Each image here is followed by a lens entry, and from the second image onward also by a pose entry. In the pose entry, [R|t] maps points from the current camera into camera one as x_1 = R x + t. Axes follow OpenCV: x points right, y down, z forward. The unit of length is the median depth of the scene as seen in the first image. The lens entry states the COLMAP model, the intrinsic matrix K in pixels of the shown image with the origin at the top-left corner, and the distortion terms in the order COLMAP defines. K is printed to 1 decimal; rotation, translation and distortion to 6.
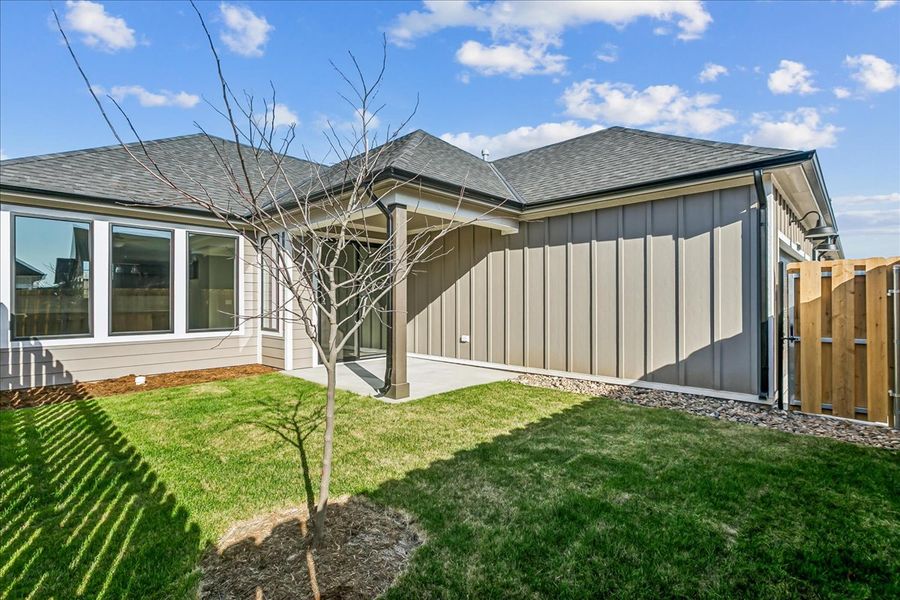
lens RADIAL K [[427.6, 0, 446.9], [0, 427.6, 299.2], [0, 0, 1]] dist [-0.000345, 0.000182]
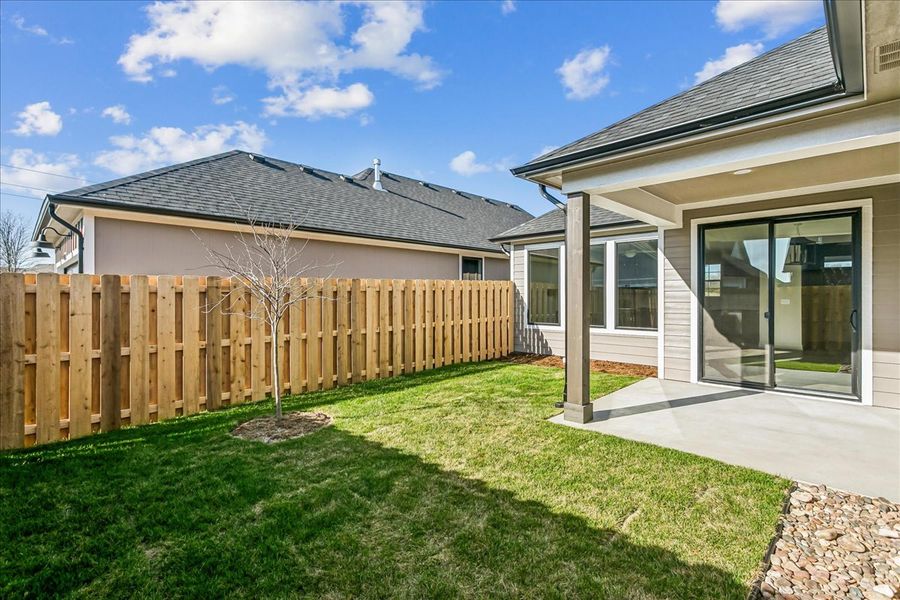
lens RADIAL K [[440.2, 0, 457.5], [0, 440.2, 292.6], [0, 0, 1]] dist [0.002735, 0.000958]
pose [[-0.028391, -0.006546, -0.999575, 0.737403], [0.008996, 0.999936, -0.006804, -0.019159], [0.999556, -0.009186, -0.028330, 0.766632]]
